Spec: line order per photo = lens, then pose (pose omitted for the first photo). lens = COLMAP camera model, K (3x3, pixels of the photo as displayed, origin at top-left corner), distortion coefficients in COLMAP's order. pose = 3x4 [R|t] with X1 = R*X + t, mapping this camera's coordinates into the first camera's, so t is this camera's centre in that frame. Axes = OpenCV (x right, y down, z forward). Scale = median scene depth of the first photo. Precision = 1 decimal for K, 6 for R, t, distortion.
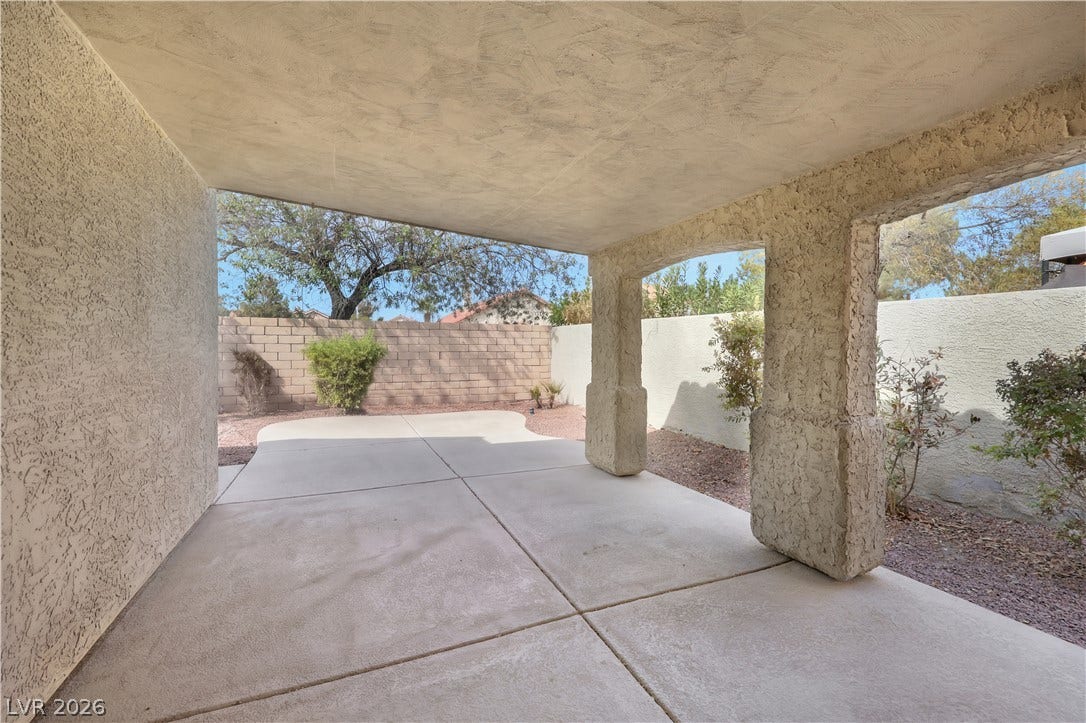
lens RADIAL K [[450.3, 0, 543.0], [0, 450.3, 361.5], [0, 0, 1]] dist [-0.000376, 0.000065]
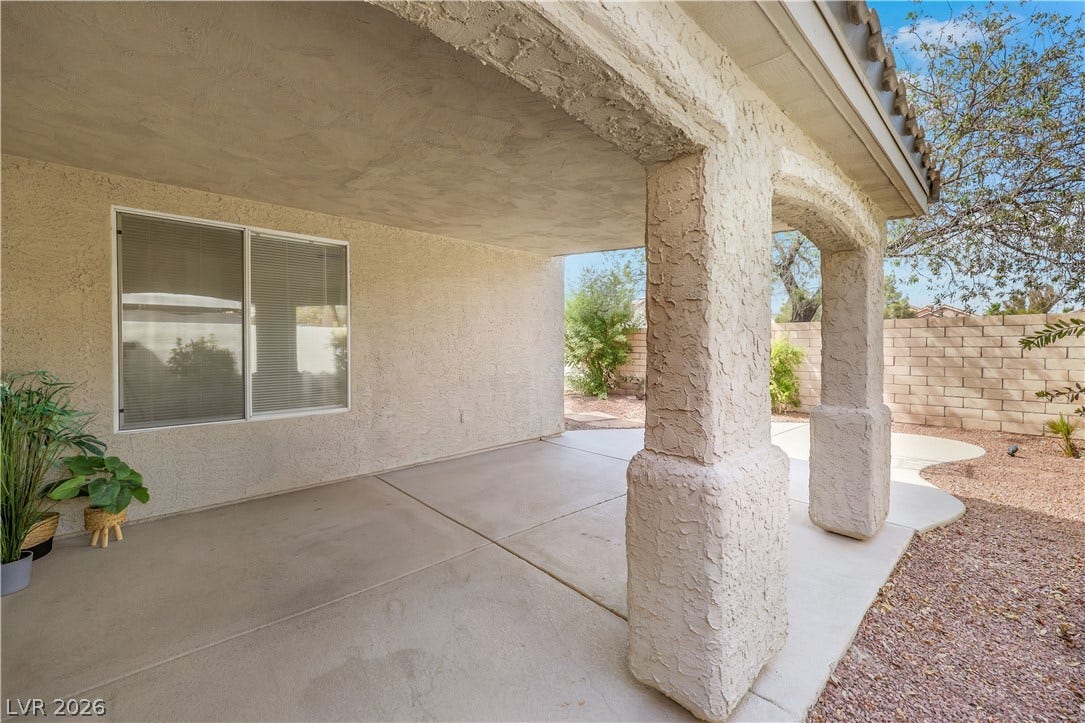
lens RADIAL K [[449.8, 0, 542.5], [0, 449.8, 361.5], [0, 0, 1]] dist [-0.000376, 0.000065]
pose [[0.341766, 0.036225, -0.939087, 0.861164], [-0.041977, 0.998848, 0.023253, -0.008416], [0.938847, 0.031473, 0.342893, 0.419080]]
